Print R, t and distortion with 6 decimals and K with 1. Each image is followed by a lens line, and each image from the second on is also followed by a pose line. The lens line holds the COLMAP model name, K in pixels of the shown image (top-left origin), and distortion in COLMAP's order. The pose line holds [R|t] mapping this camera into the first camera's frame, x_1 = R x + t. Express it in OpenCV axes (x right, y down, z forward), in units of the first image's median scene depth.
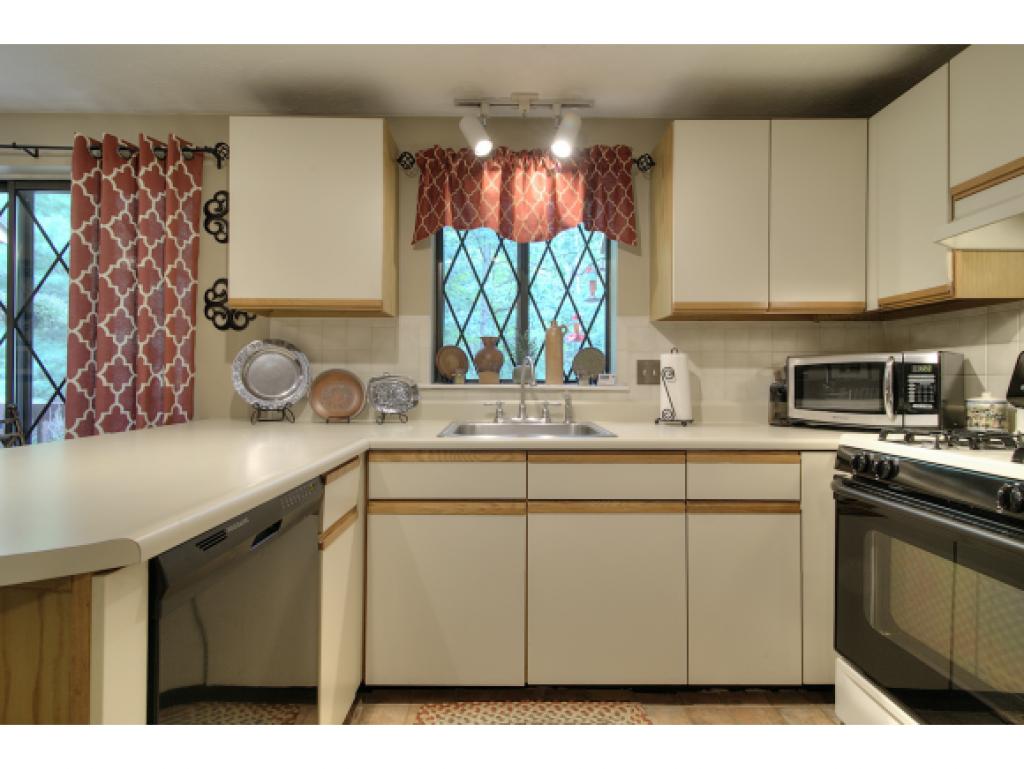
lens RADIAL K [[493.3, 0, 513.3], [0, 493.3, 377.7], [0, 0, 1]] dist [0.000819, 0.000135]
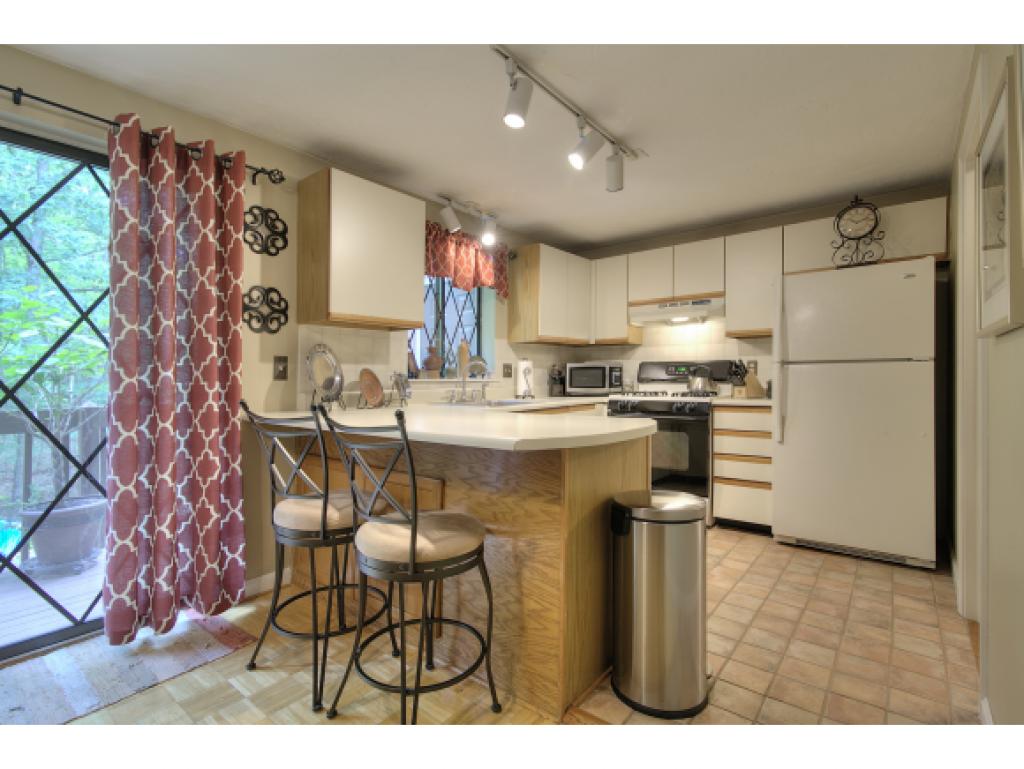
lens RADIAL K [[493.3, 0, 513.3], [0, 493.3, 377.7], [0, 0, 1]] dist [0.000819, 0.000135]
pose [[0.629599, -0.013140, 0.776809, -1.132156], [0.004974, 0.999905, 0.012883, -0.008149], [-0.776904, -0.004247, 0.629605, -0.138682]]
